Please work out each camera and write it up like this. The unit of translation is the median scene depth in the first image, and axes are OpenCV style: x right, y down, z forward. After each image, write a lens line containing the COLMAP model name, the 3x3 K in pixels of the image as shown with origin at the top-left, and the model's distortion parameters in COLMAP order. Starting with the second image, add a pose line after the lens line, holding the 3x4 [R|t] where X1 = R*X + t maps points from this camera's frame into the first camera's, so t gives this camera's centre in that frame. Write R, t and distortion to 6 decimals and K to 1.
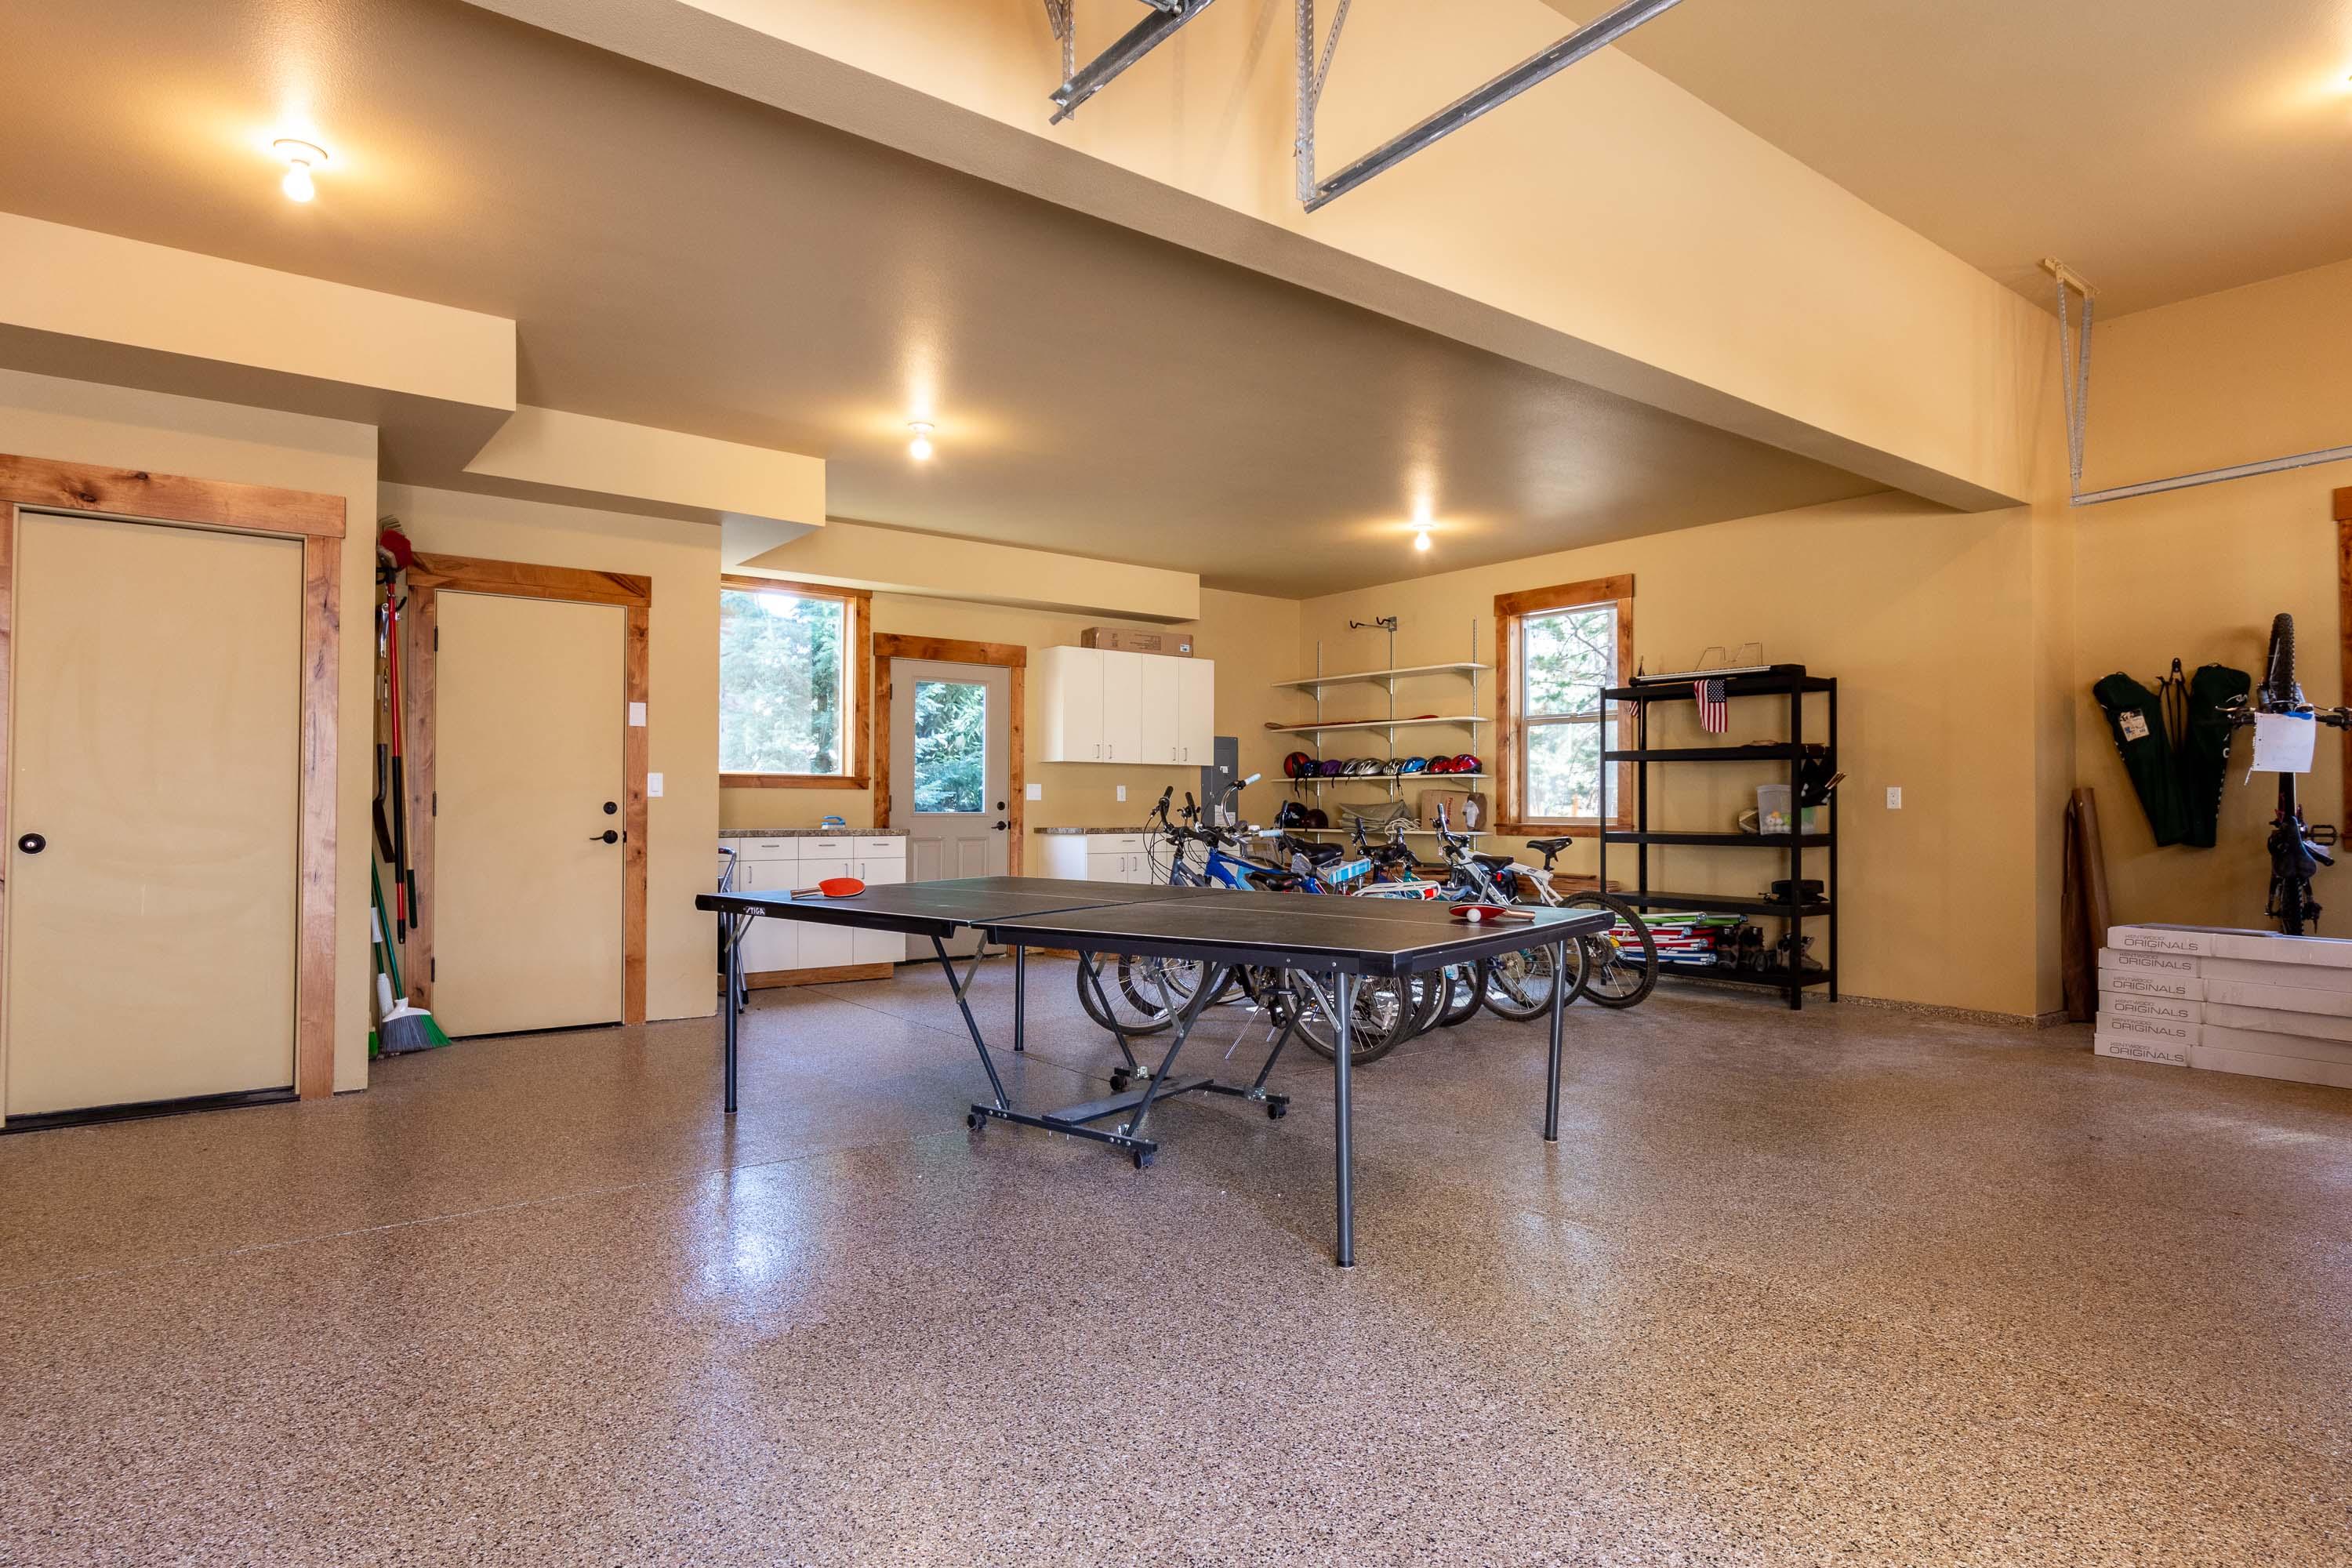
lens RADIAL K [[1304.5, 0, 1176.0], [0, 1304.5, 784.0], [0, 0, 1]] dist [-0.002650, -0.000750]
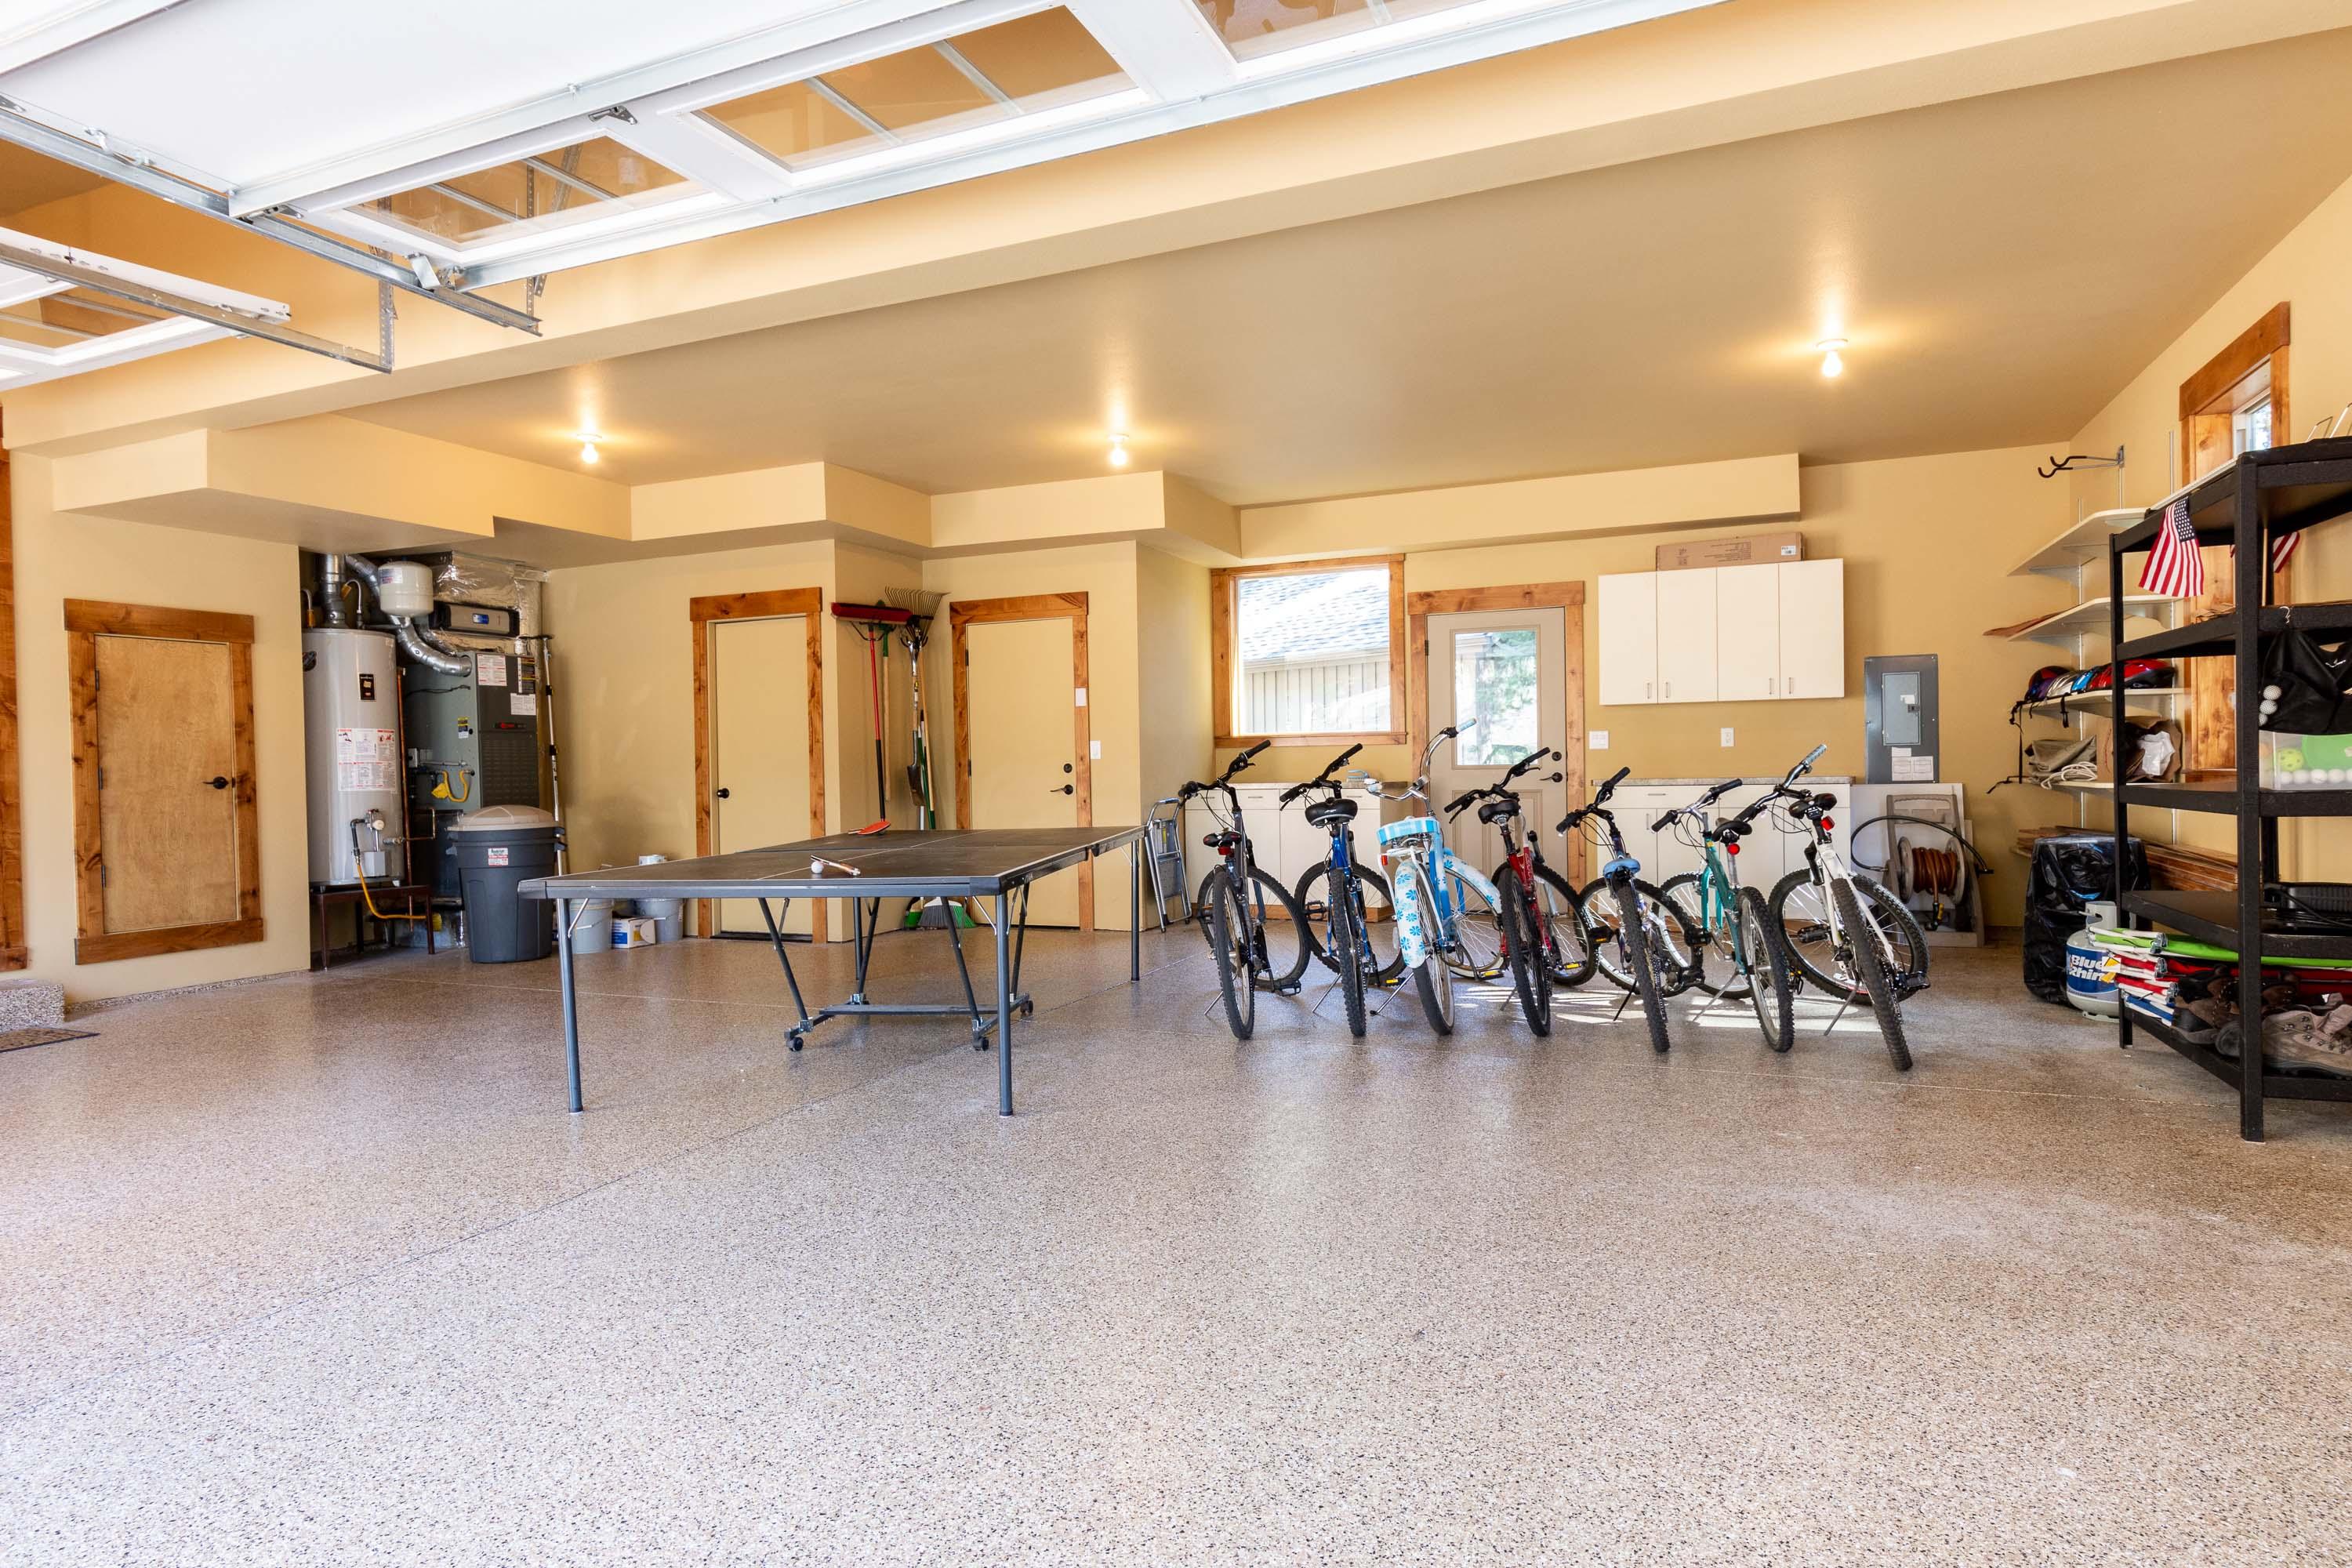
lens RADIAL K [[1304.5, 0, 1176.0], [0, 1304.5, 784.0], [0, 0, 1]] dist [-0.002650, -0.000750]
pose [[0.484389, 0.000402, -0.874852, 0.587137], [0.035652, 0.999160, 0.020199, 0.008462], [0.874126, -0.040974, 0.483968, 0.328475]]
